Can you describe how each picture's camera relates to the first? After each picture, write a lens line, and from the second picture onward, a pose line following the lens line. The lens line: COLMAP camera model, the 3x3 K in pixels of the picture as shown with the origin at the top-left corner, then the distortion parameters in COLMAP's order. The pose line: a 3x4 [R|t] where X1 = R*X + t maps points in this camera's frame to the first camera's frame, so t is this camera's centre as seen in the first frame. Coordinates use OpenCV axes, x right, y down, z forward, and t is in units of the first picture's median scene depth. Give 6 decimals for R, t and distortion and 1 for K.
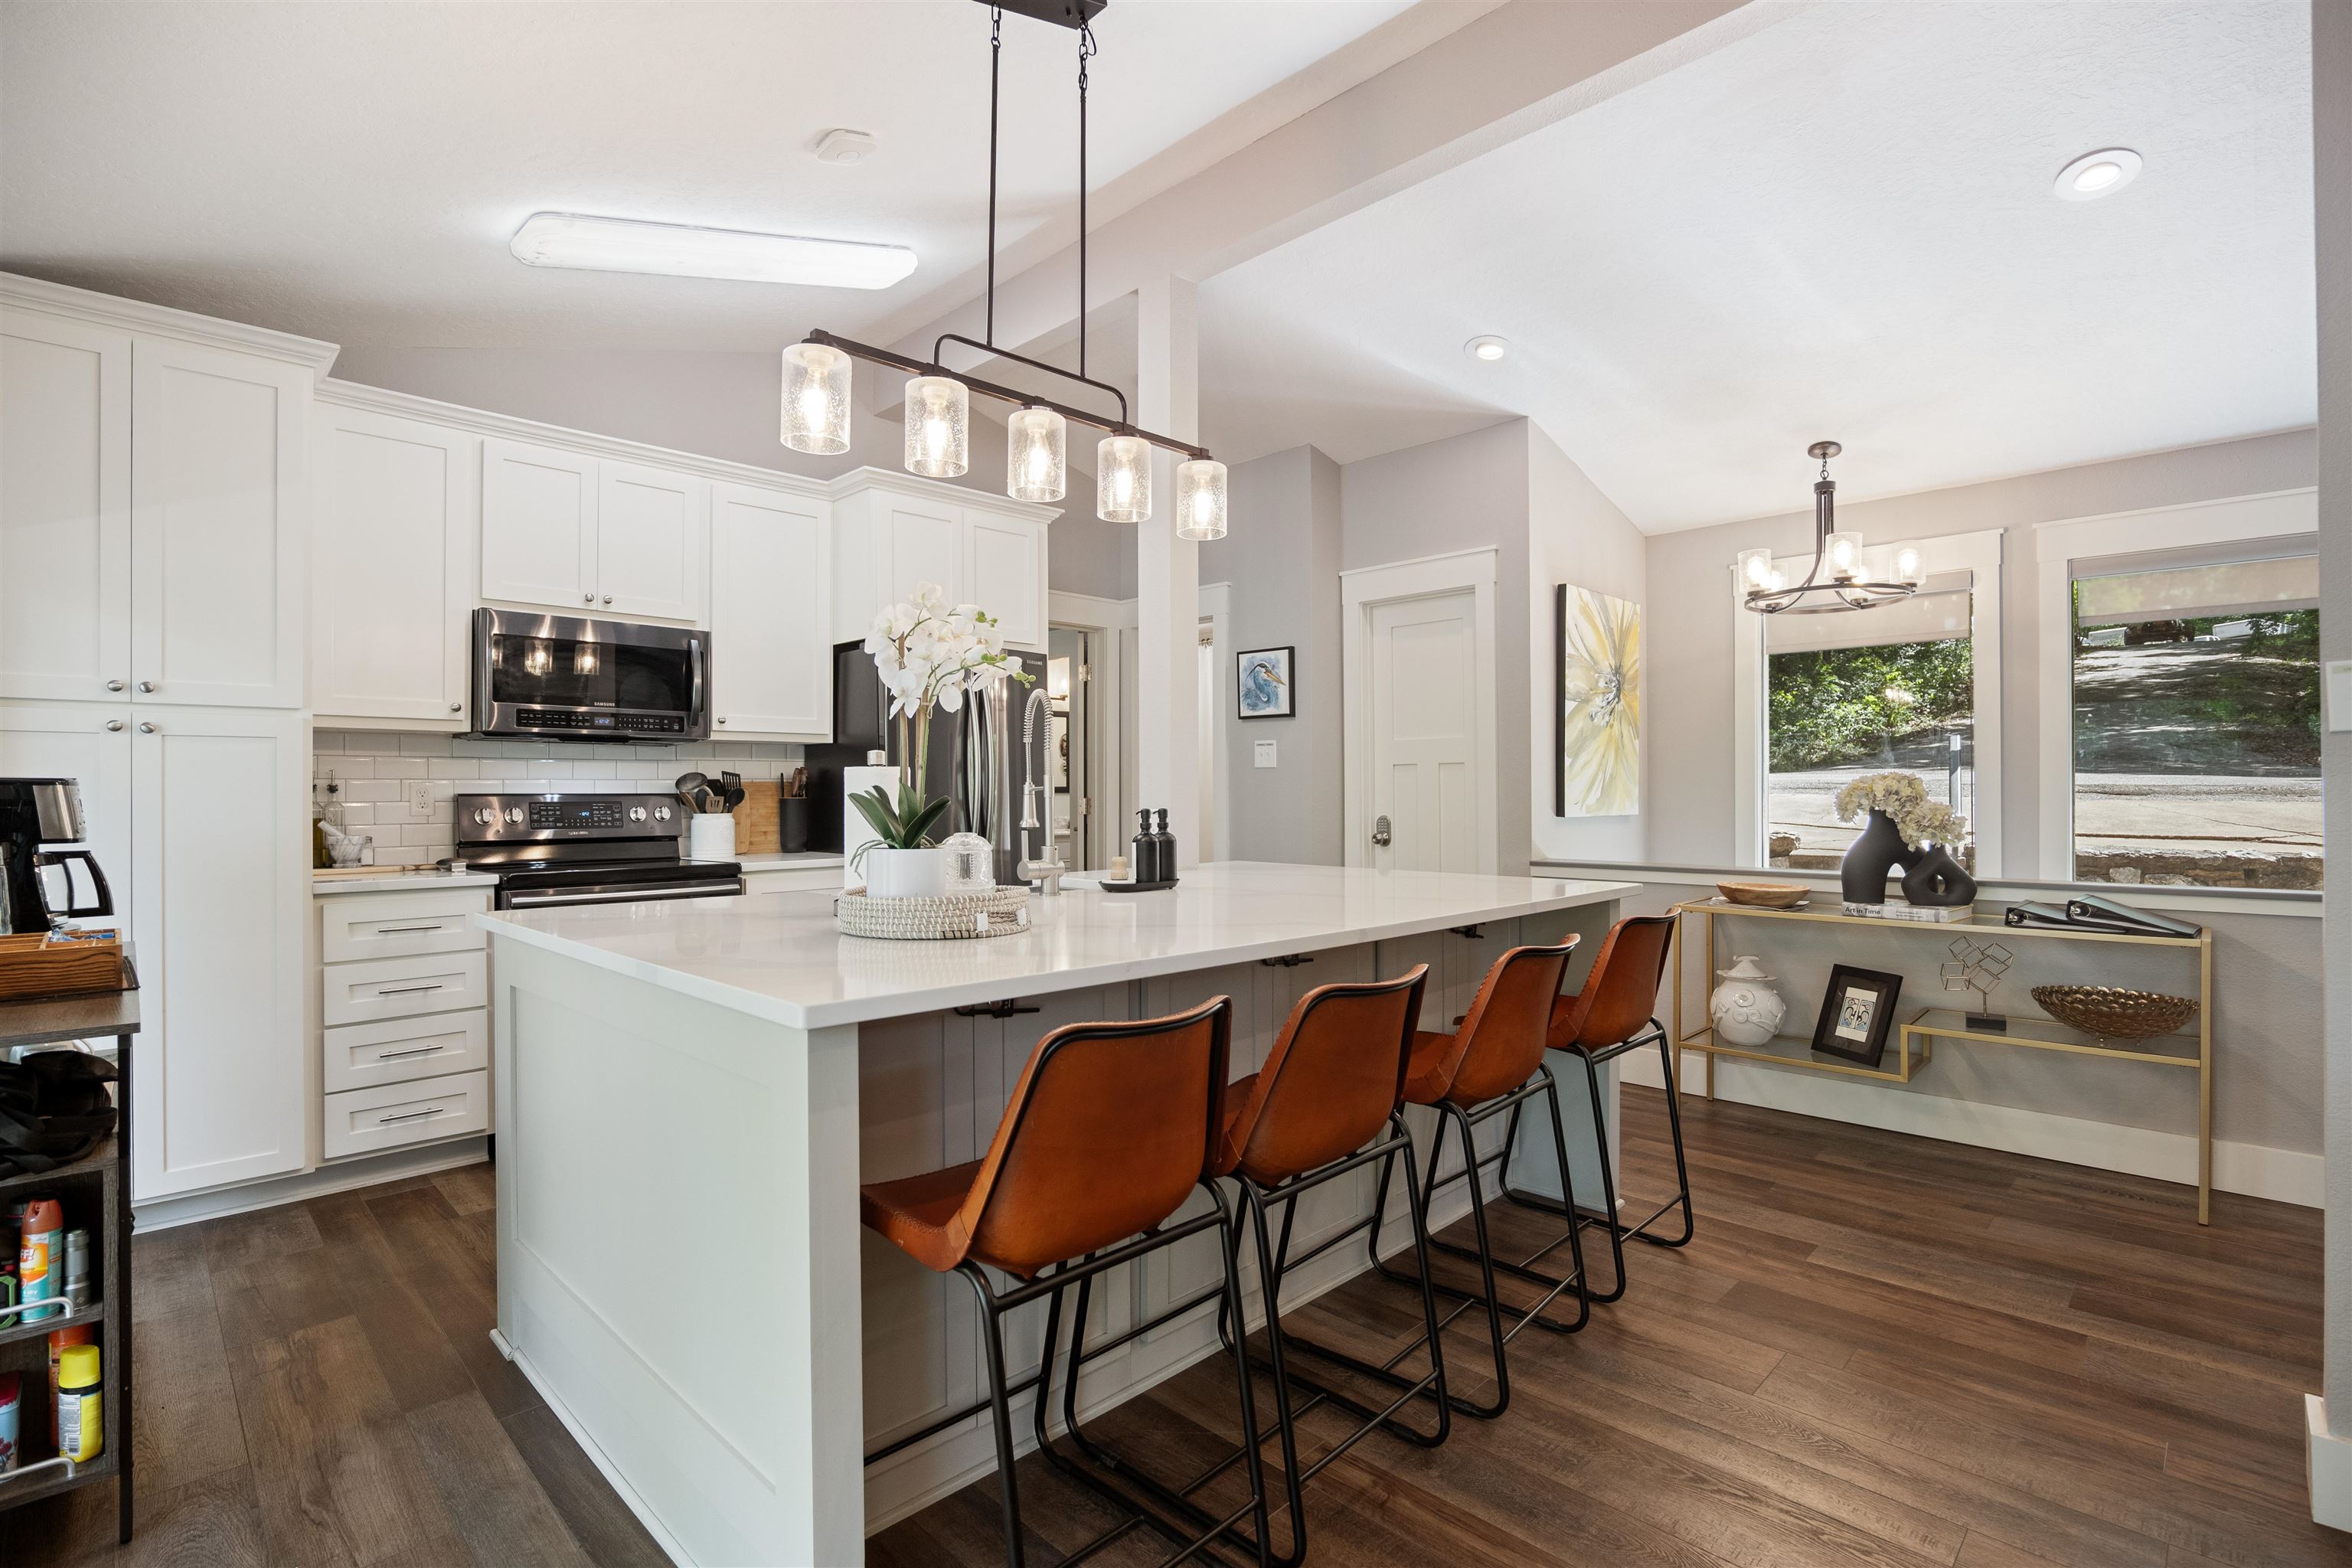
lens RADIAL K [[1107.4, 0, 1152.8], [0, 1107.4, 783.8], [0, 0, 1]] dist [-0.023157, 0.007517]
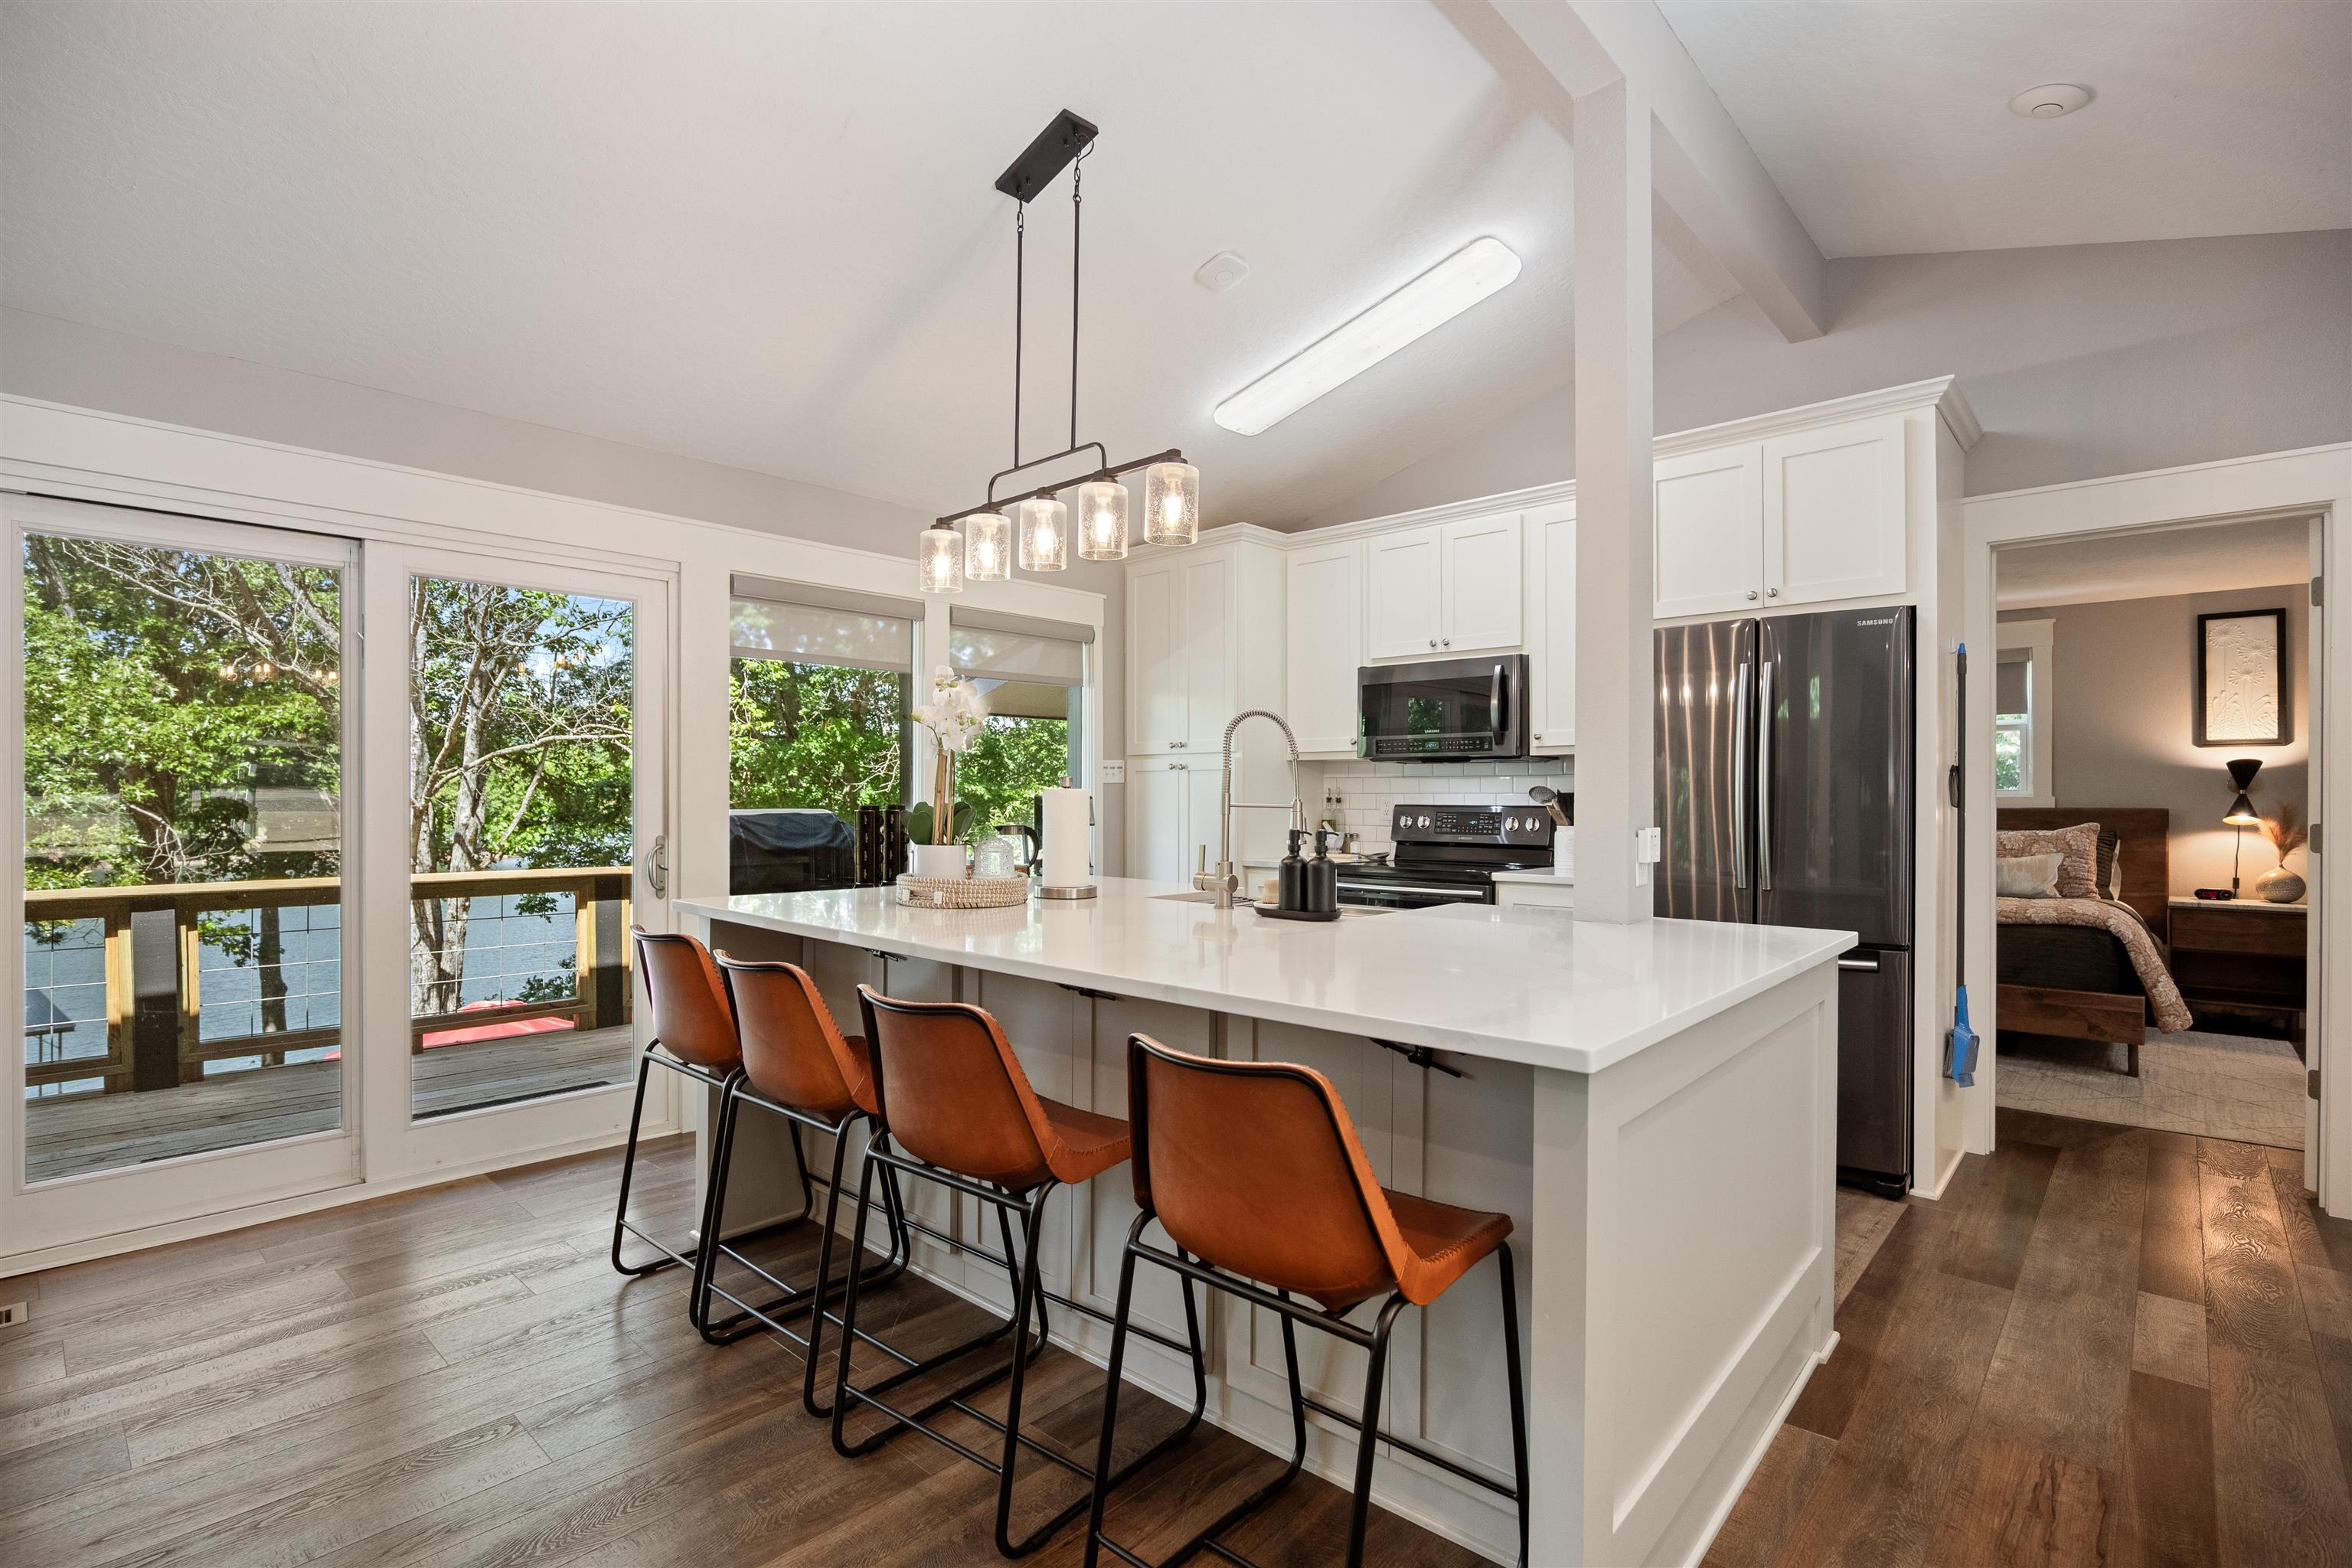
lens RADIAL K [[1107.4, 0, 1175.1], [0, 1107.4, 794.8], [0, 0, 1]] dist [-0.023157, 0.007517]
pose [[0.040168, 0.002947, -0.999189, 0.887985], [0.001413, 0.999994, 0.003007, -0.008579], [0.999192, -0.001532, 0.040163, 0.860128]]
